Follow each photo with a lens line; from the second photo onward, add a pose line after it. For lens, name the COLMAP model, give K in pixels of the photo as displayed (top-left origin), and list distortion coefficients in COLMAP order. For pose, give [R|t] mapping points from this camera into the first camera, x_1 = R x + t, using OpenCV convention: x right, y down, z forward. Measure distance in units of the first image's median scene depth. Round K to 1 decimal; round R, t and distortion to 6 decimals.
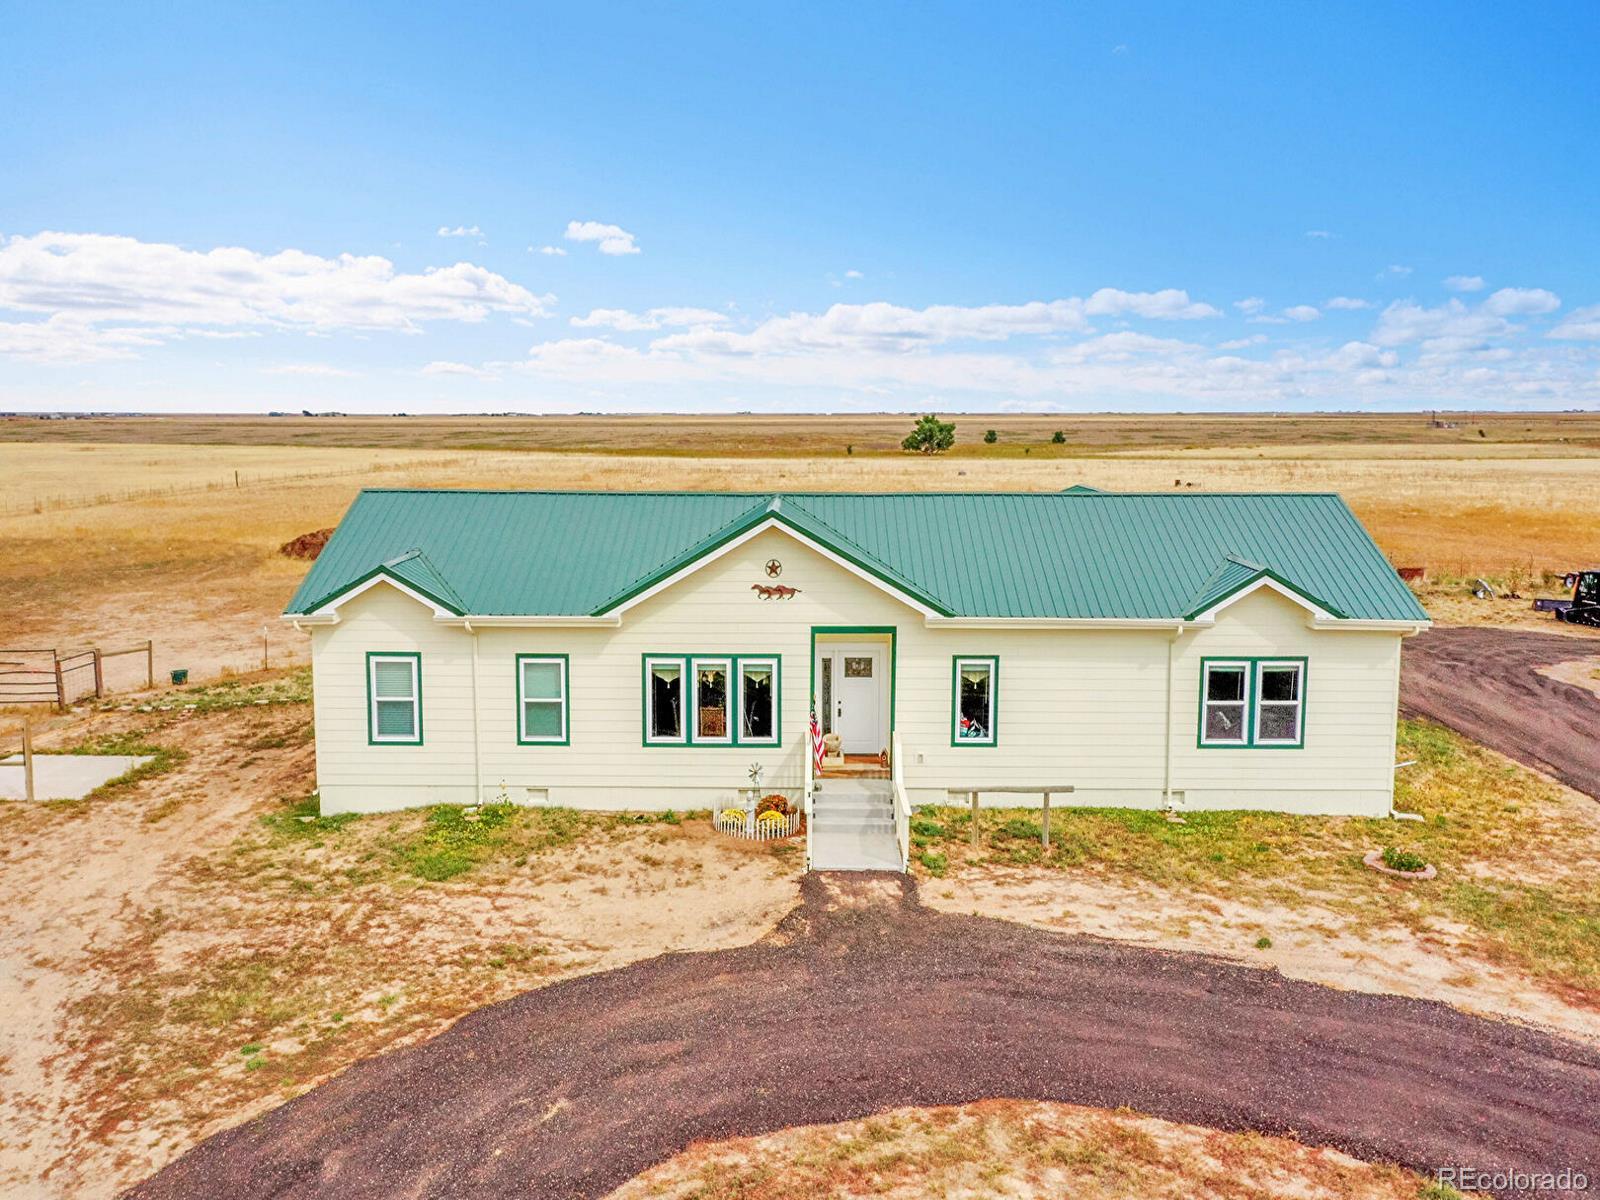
lens RADIAL K [[1268.5, 0, 796.2], [0, 1268.5, 562.0], [0, 0, 1]] dist [0.009781, -0.008335]
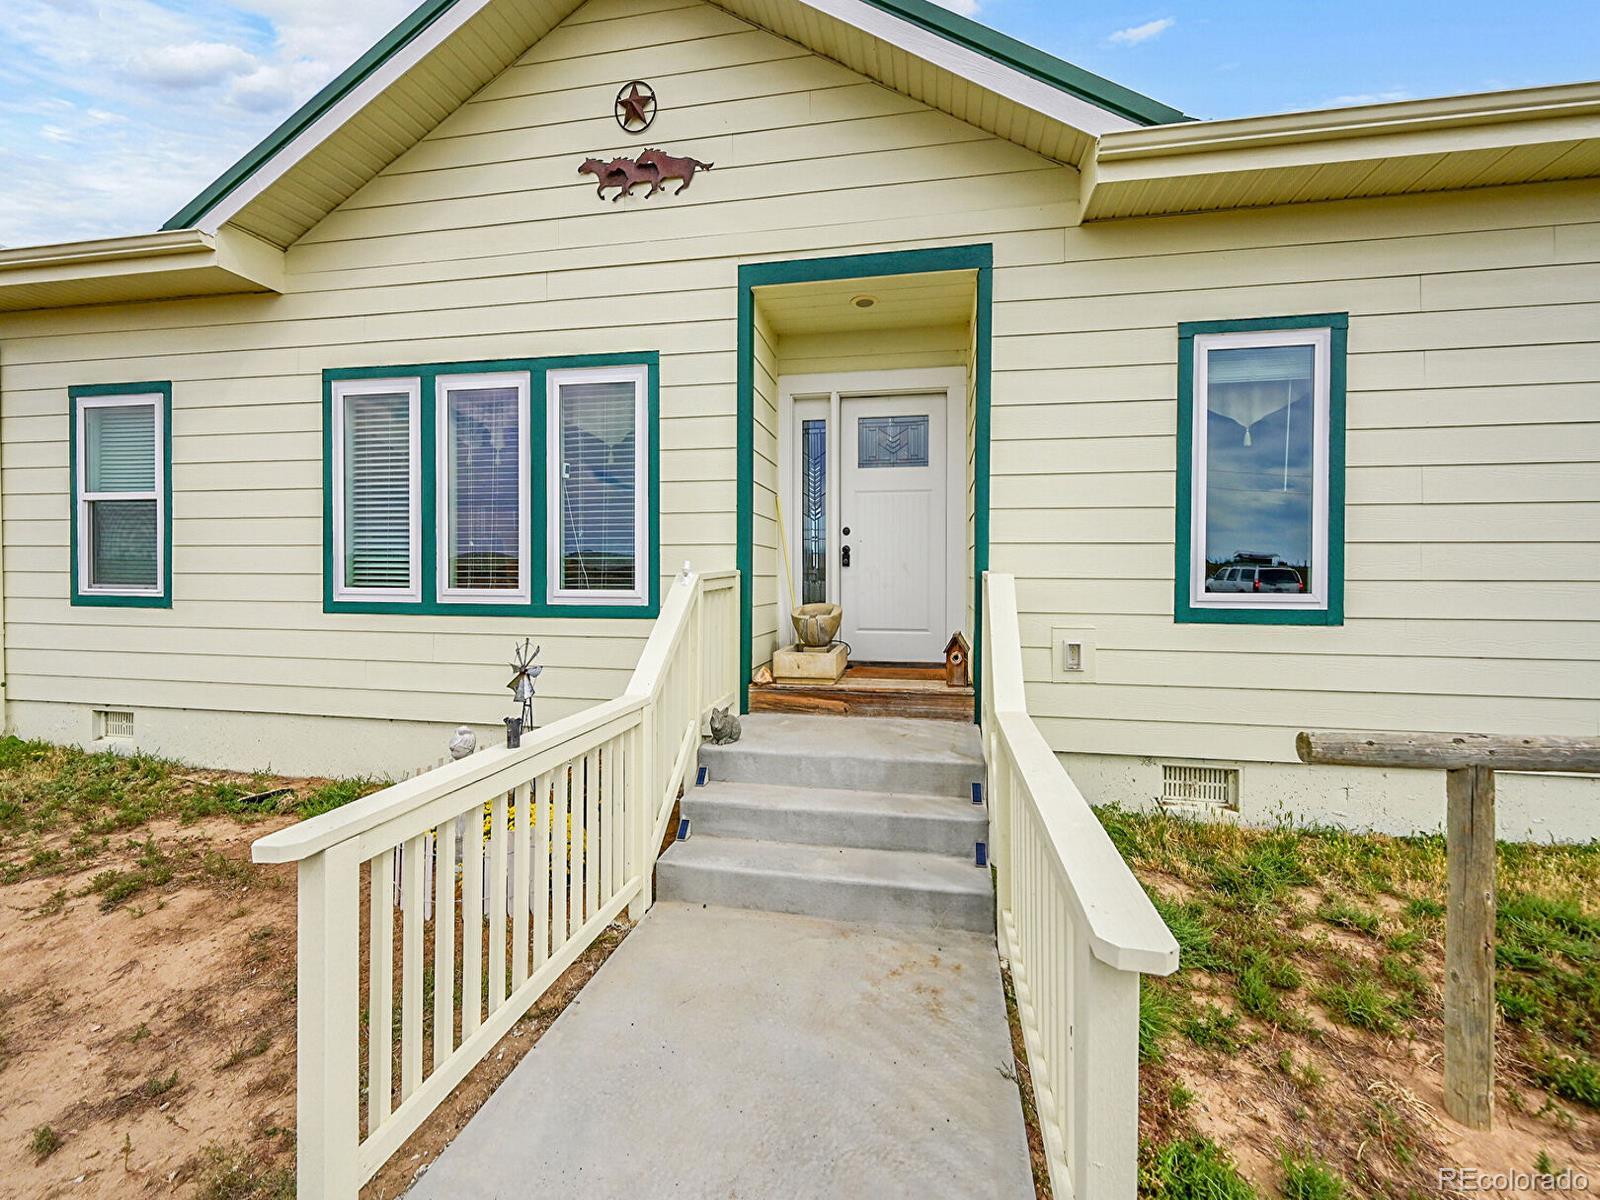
lens RADIAL K [[738.4, 0, 785.1], [0, 738.4, 570.6], [0, 0, 1]] dist [-0.000504, 0.000125]
pose [[0.981546, 0.002224, -0.191215, 0.063354], [-0.022040, 0.994584, -0.101568, 0.154198], [0.189954, 0.103908, 0.976279, 0.809720]]
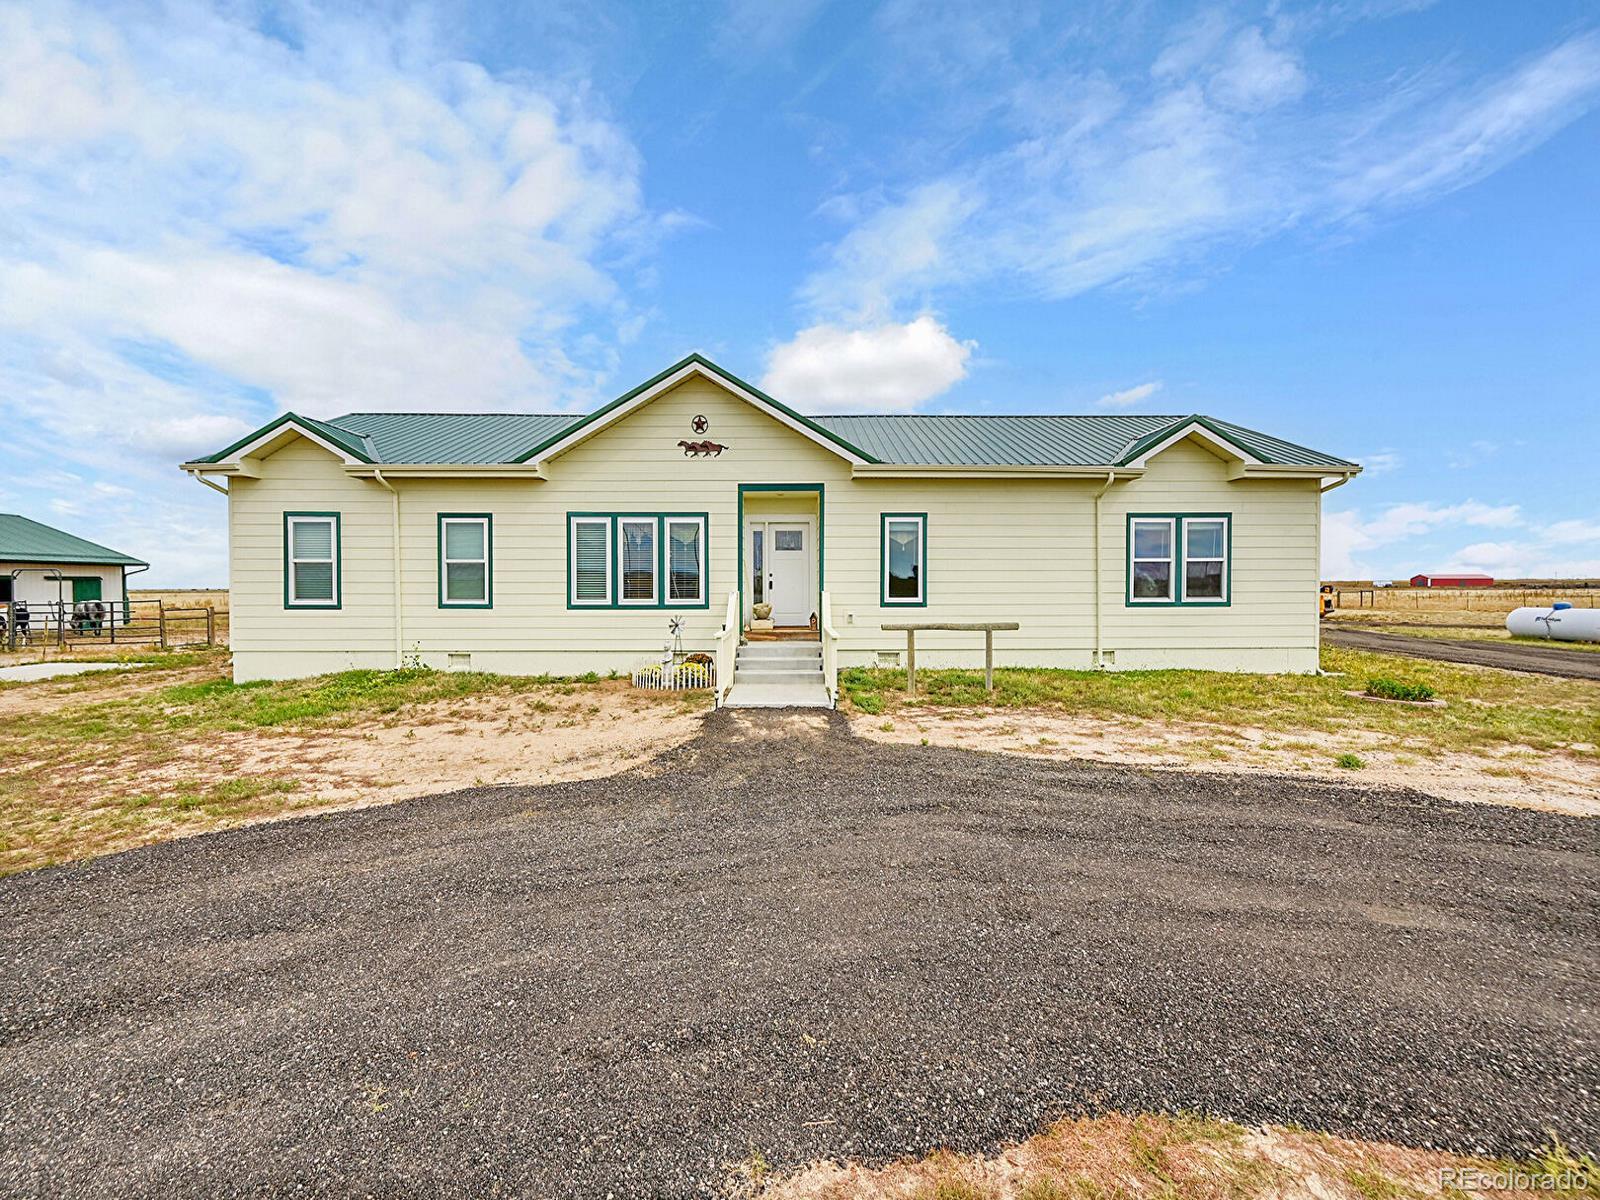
lens RADIAL K [[640.7, 0, 800.8], [0, 640.7, 597.8], [0, 0, 1]] dist [-0.000758, 0.000187]
pose [[0.999732, -0.005040, 0.022583, 0.048841], [0.007223, 0.995192, -0.097677, 0.188330], [-0.021982, 0.097814, 0.994962, 0.506281]]
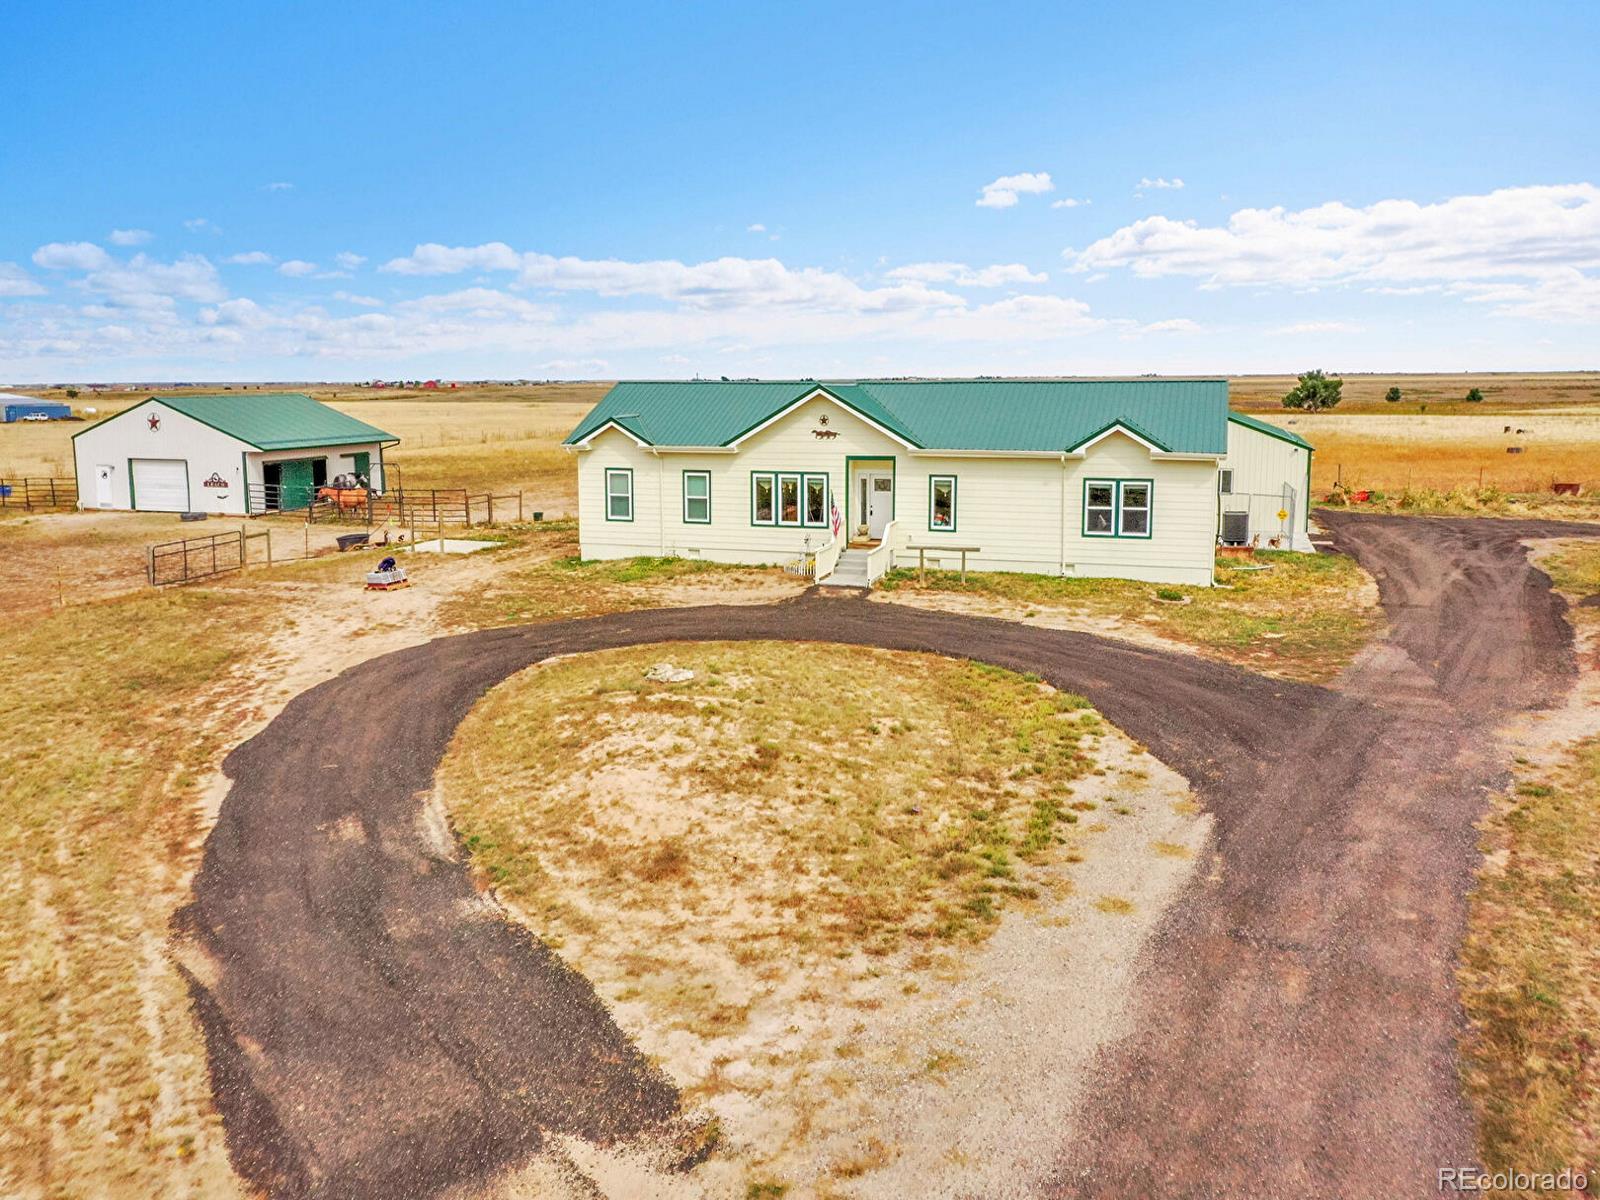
lens RADIAL K [[1268.5, 0, 797.5], [0, 1268.5, 547.0], [0, 0, 1]] dist [0.009781, -0.008335]
pose [[0.952465, 0.033321, -0.302819, 0.459913], [-0.028361, 0.999382, 0.020764, 0.137588], [0.303324, -0.011188, 0.952822, -0.612046]]
